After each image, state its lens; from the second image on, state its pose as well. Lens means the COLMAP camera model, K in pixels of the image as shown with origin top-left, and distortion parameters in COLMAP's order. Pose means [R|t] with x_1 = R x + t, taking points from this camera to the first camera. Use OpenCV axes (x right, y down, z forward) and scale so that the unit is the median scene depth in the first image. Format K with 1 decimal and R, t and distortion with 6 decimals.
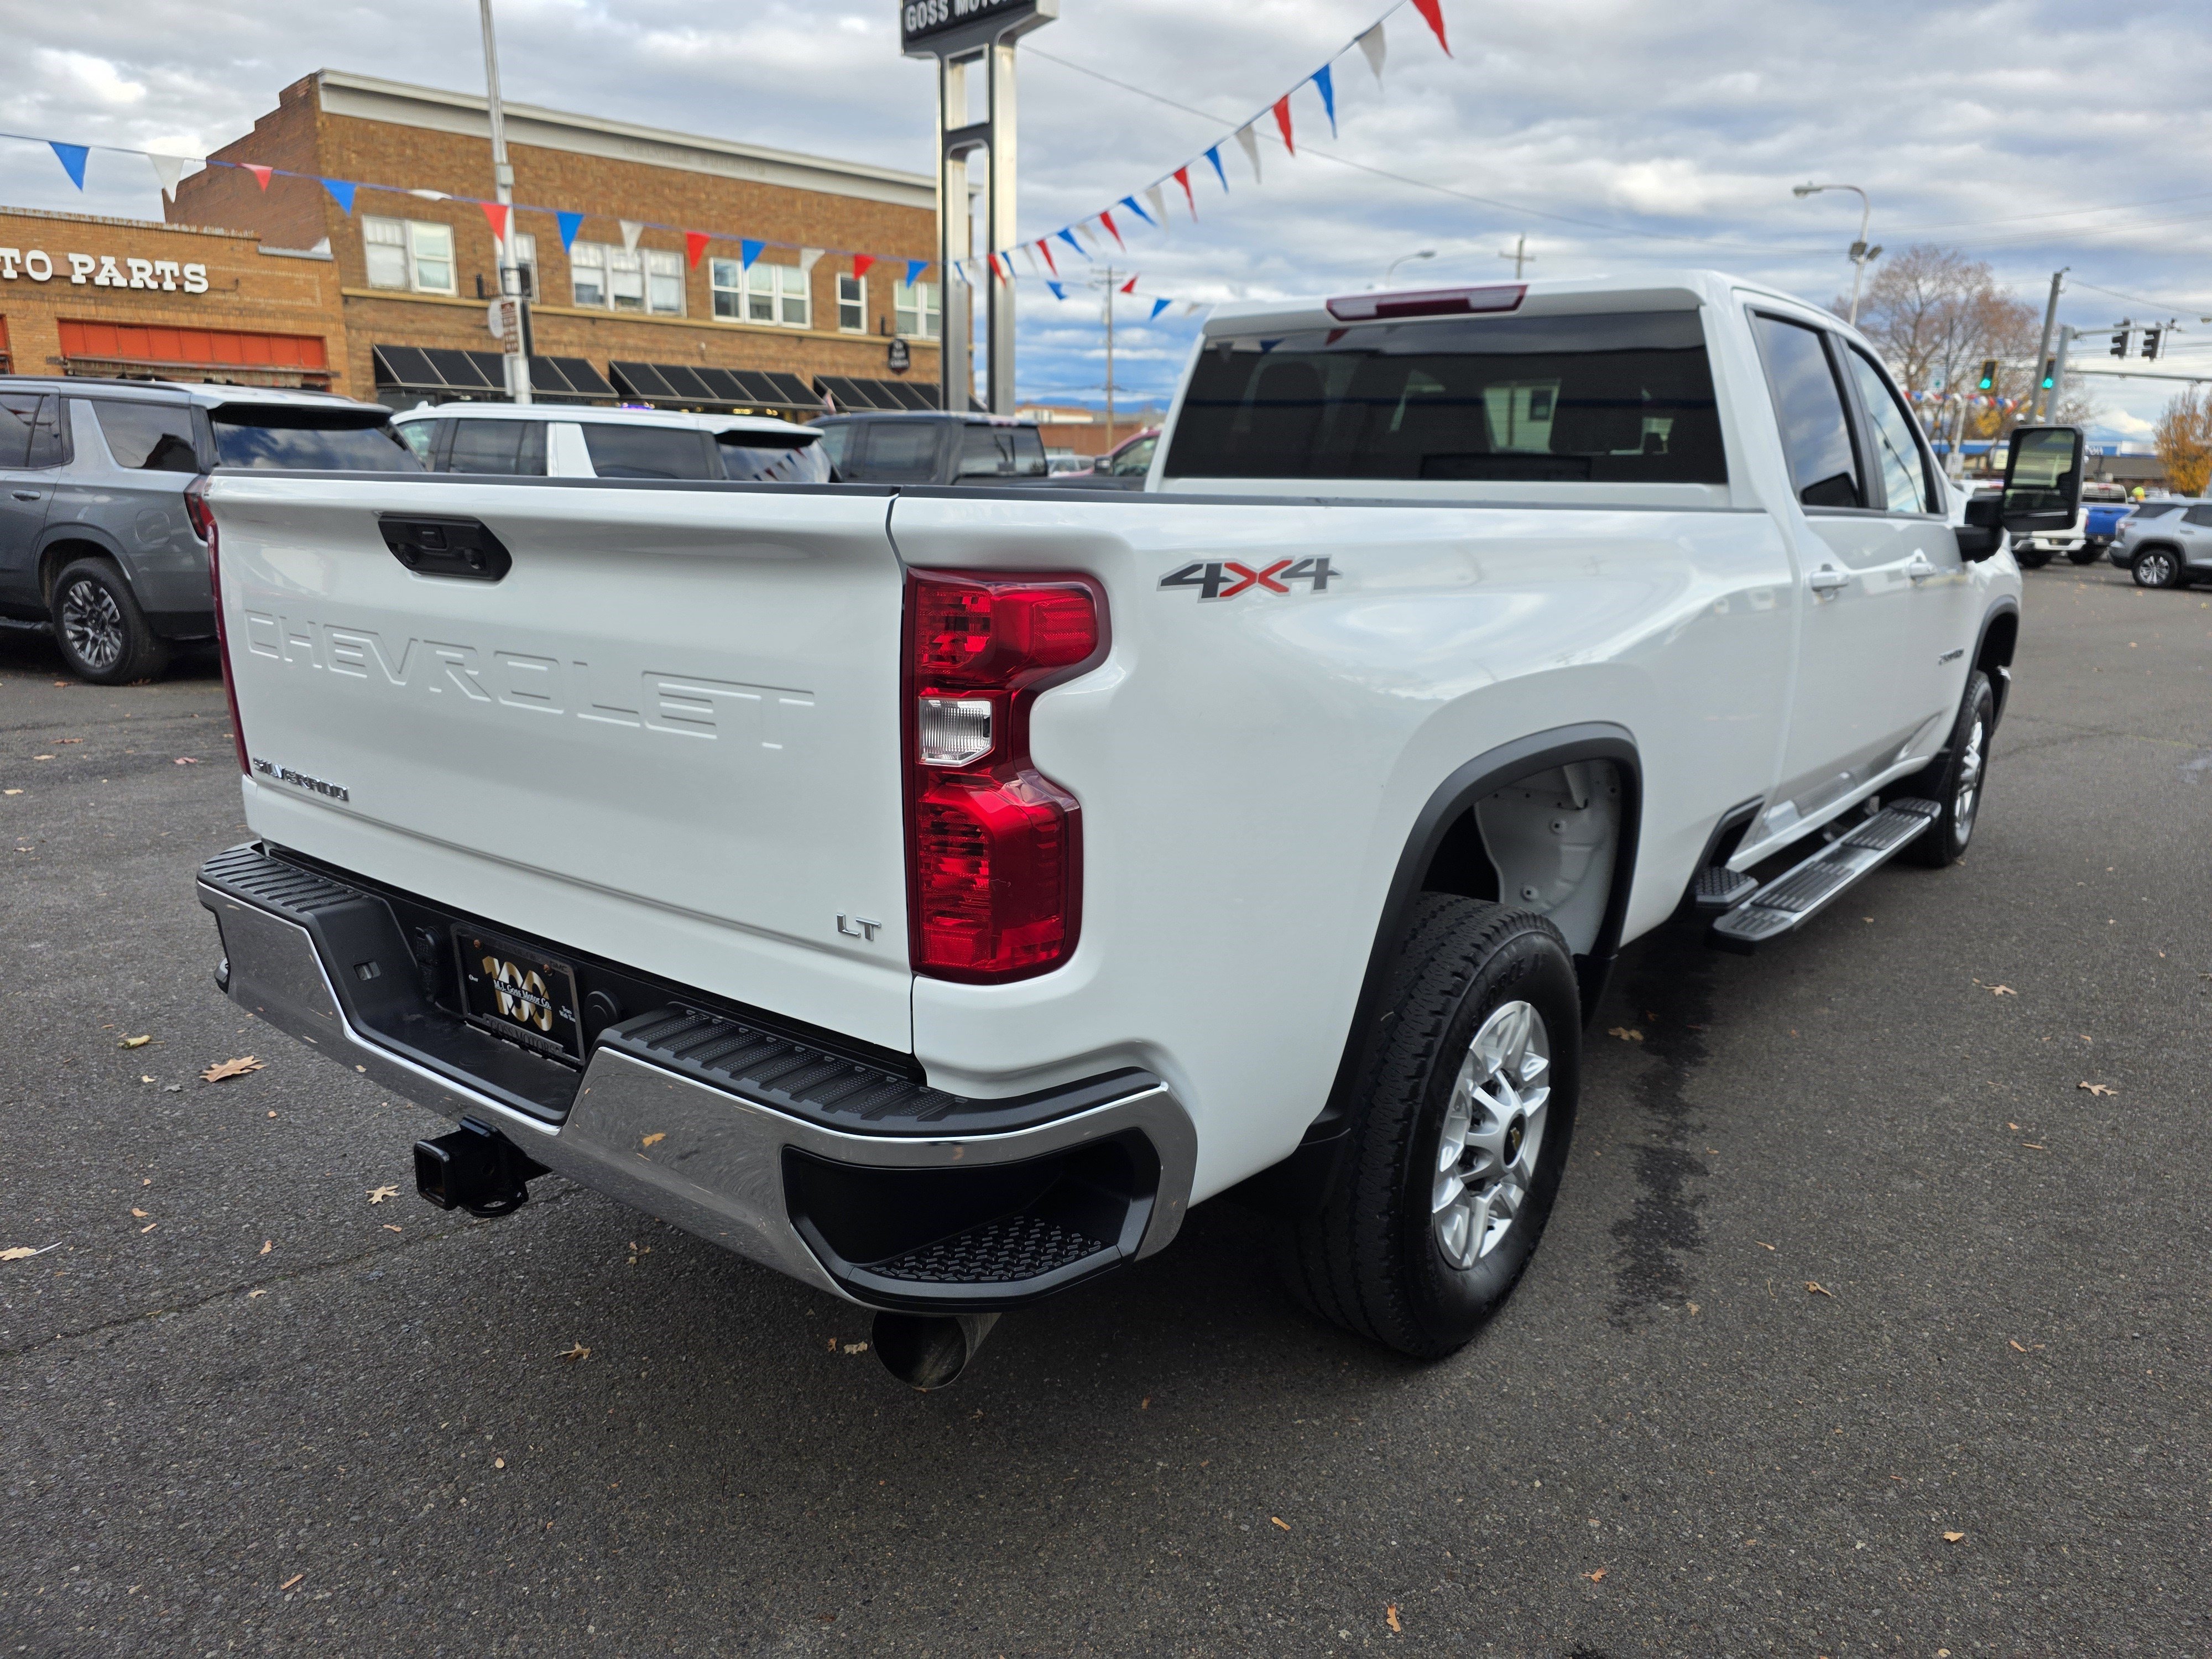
lens RADIAL K [[1507.1, 0, 1125.5], [0, 1507.1, 839.0], [0, 0, 1]] dist [0.050633, -0.041865]
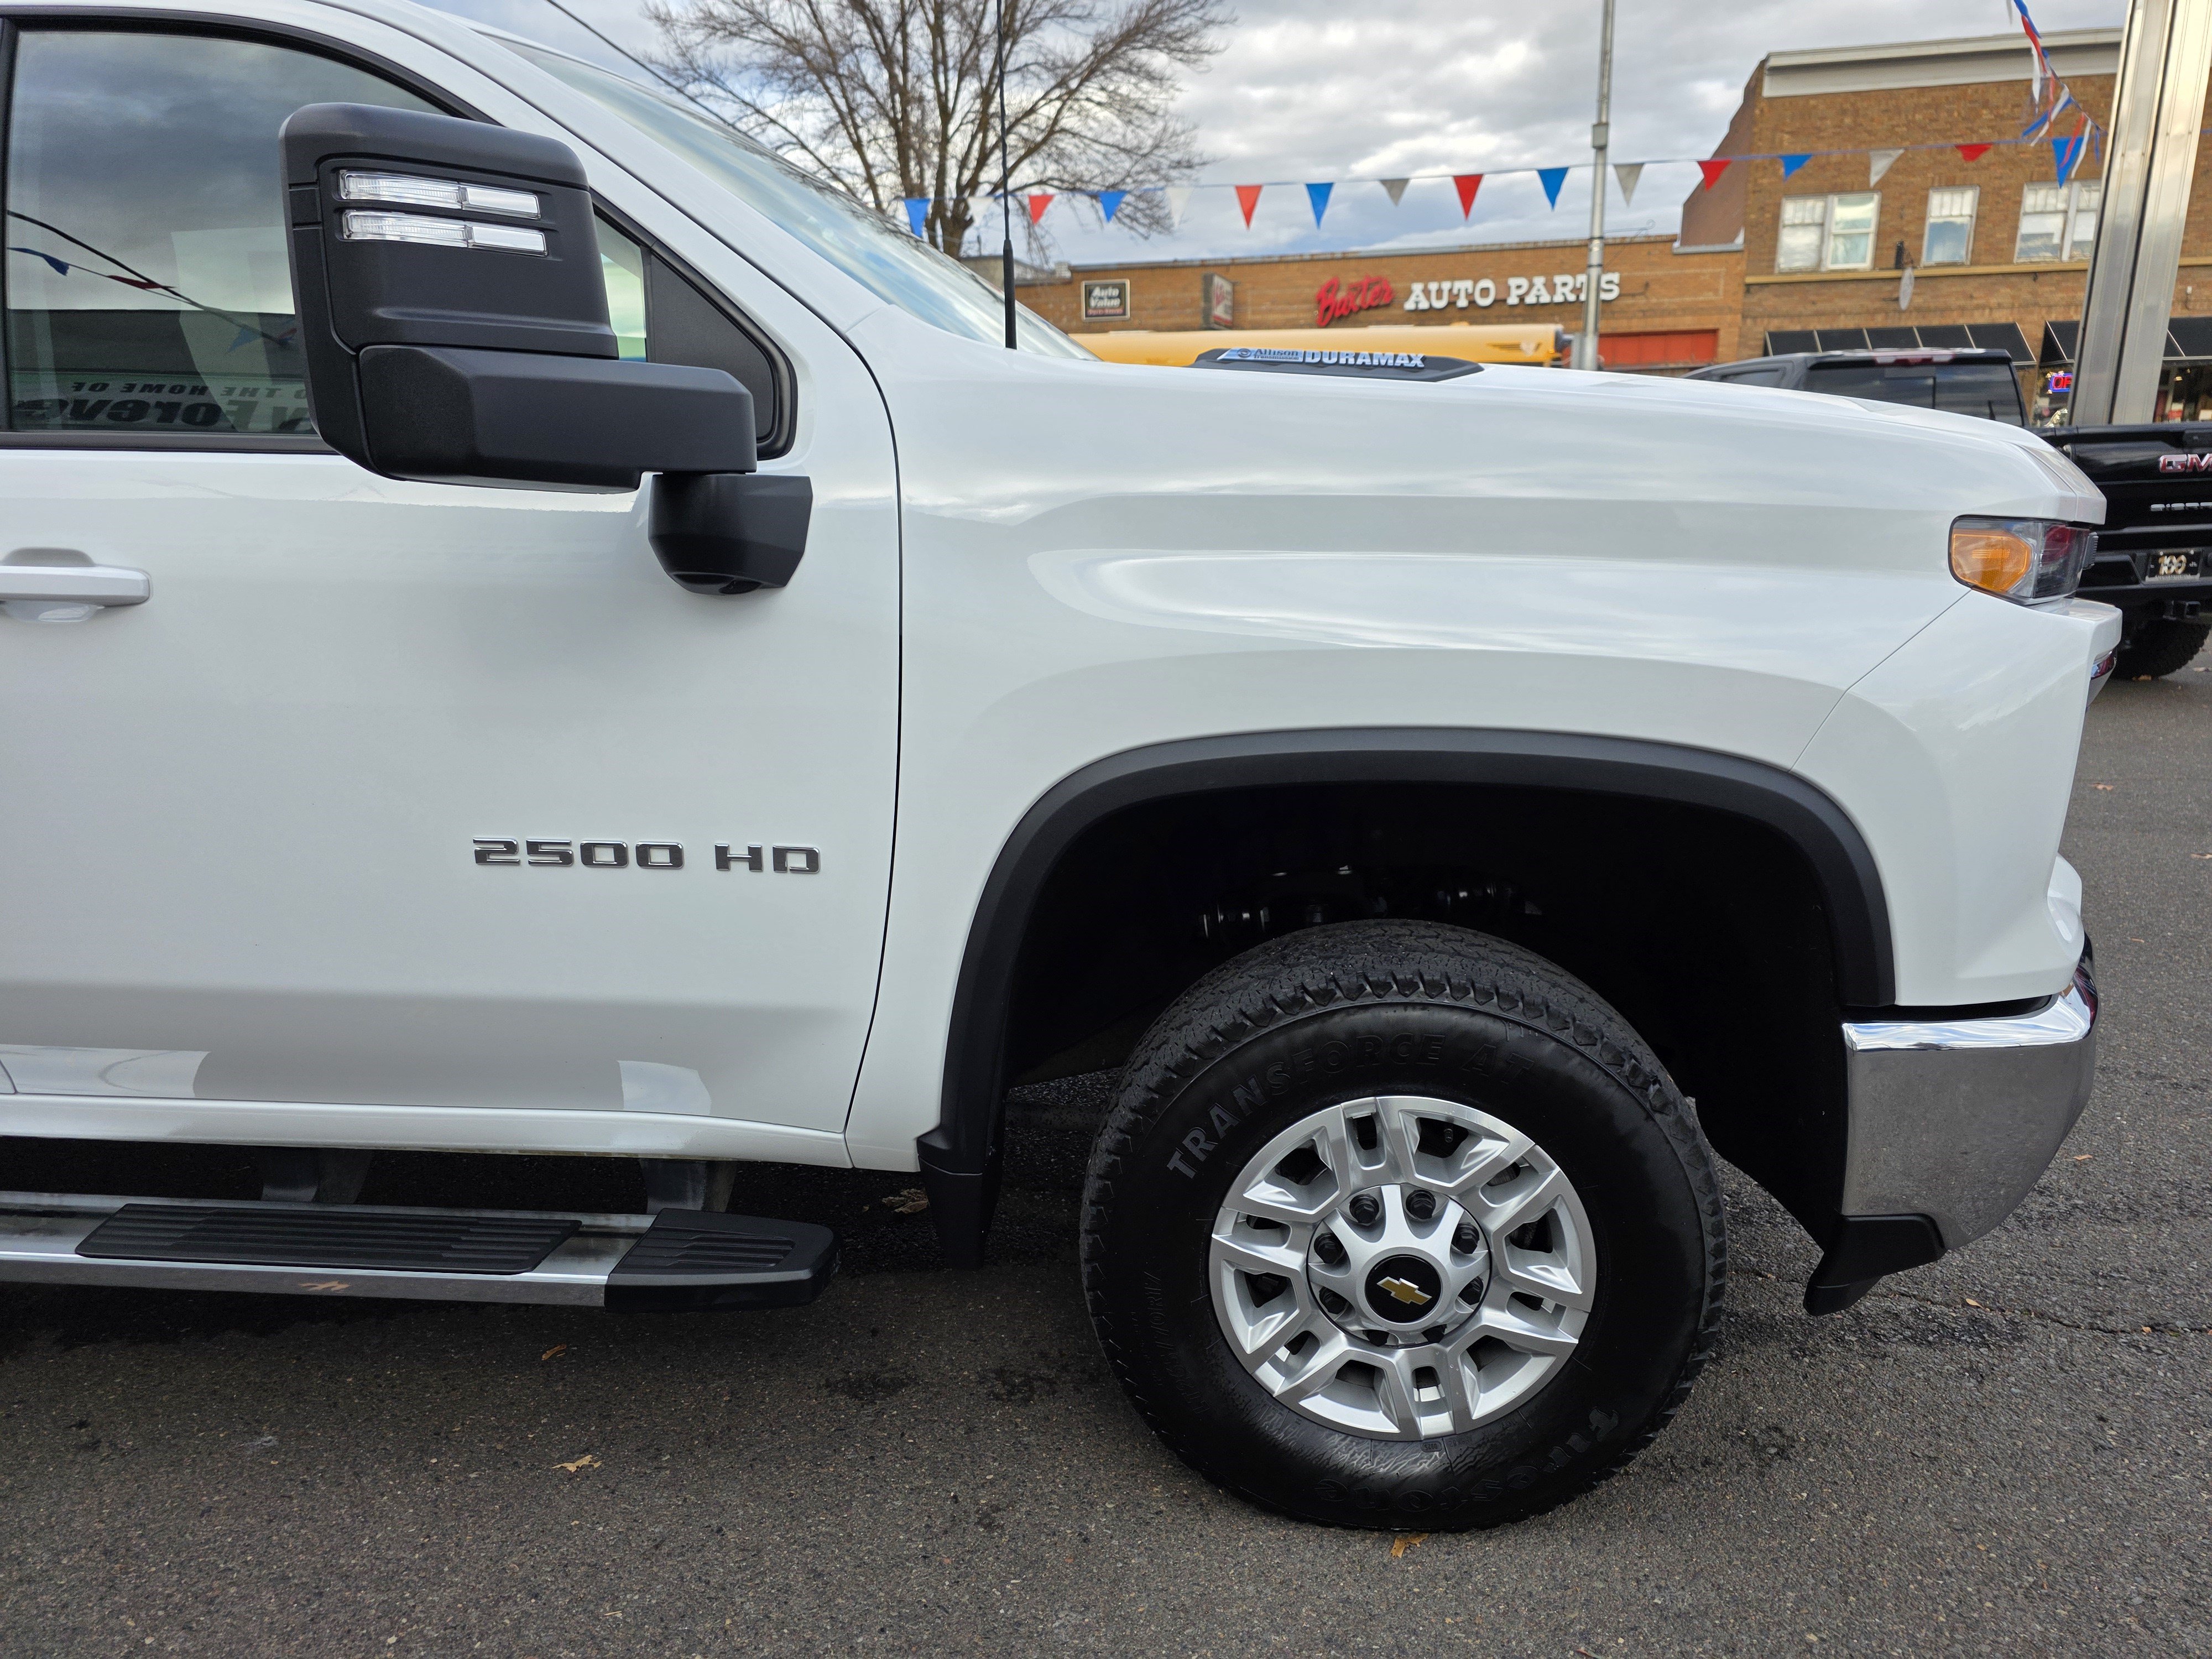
lens RADIAL K [[1516.5, 0, 1121.2], [0, 1516.5, 843.7], [0, 0, 1]] dist [0.039954, -0.031887]
pose [[0.548074, 0.179202, -0.817007, 0.772417], [-0.175447, 0.979680, 0.097187, -0.152470], [0.817822, 0.090076, 0.568378, 0.779087]]
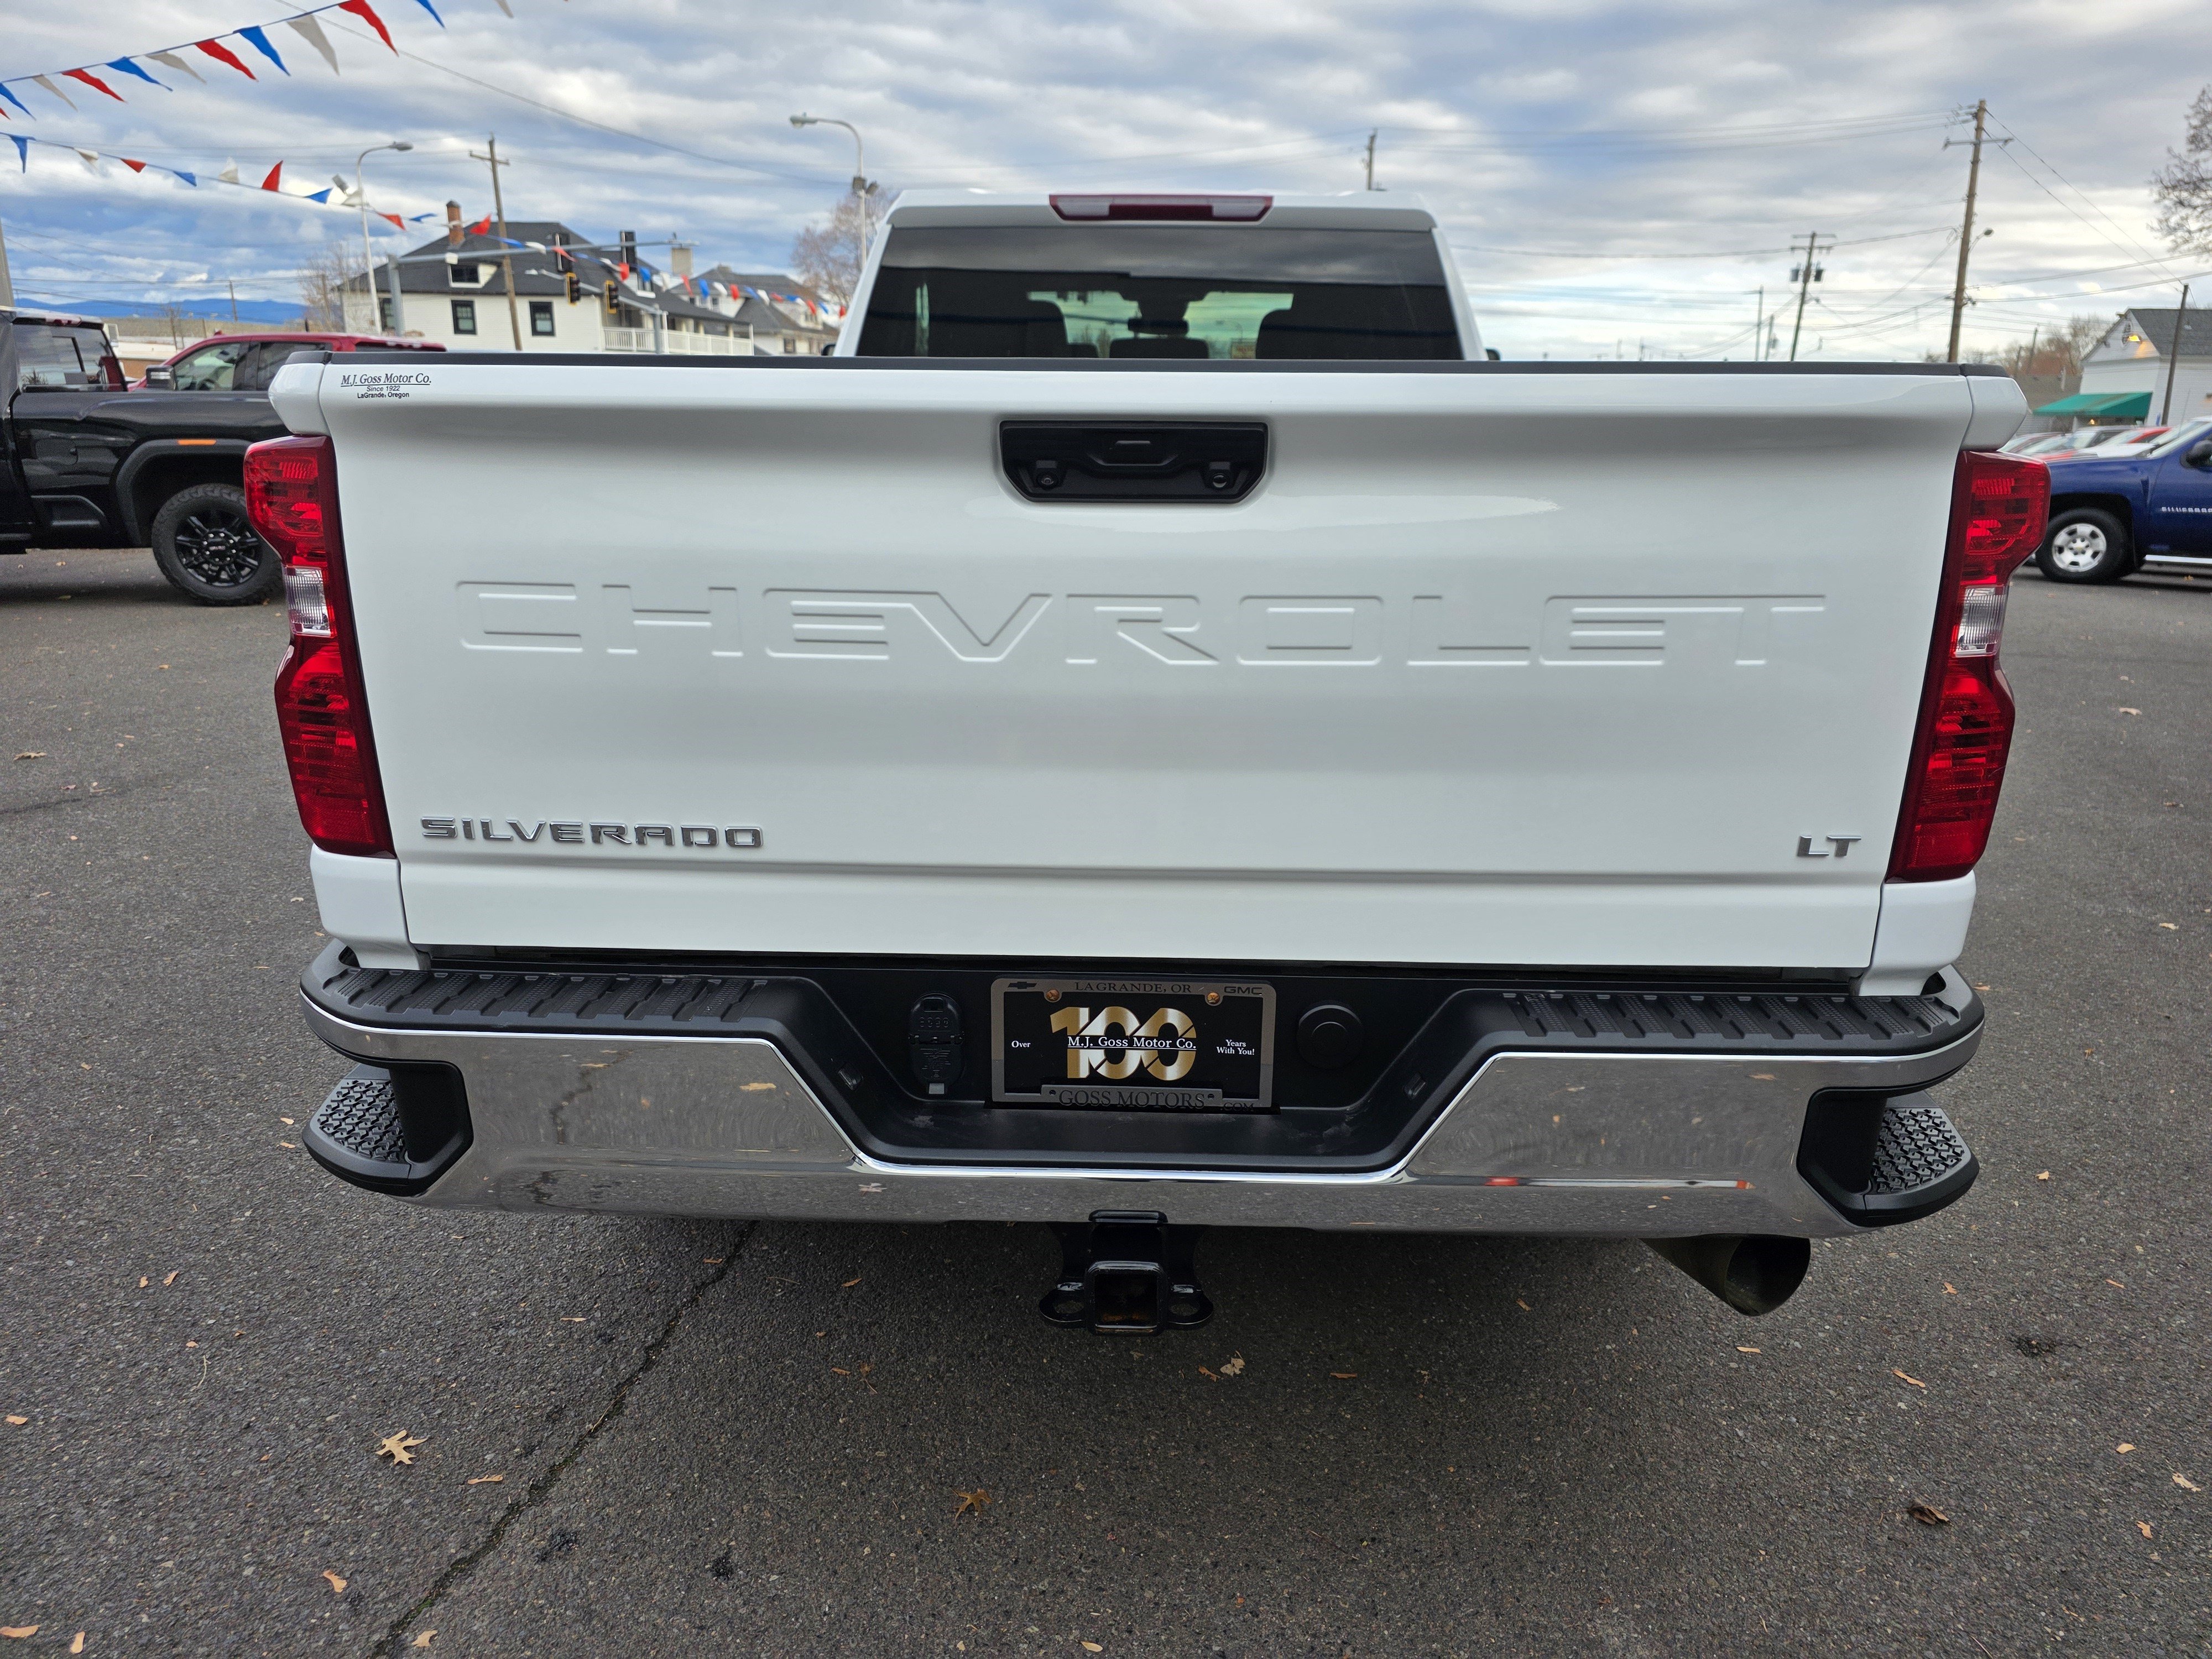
lens RADIAL K [[1507.1, 0, 1125.5], [0, 1507.1, 839.0], [0, 0, 1]] dist [0.050633, -0.041865]
pose [[0.808510, -0.168269, 0.563912, -0.303279], [0.141243, 0.985725, 0.091629, -0.026900], [-0.571281, 0.005566, 0.820736, 0.135005]]
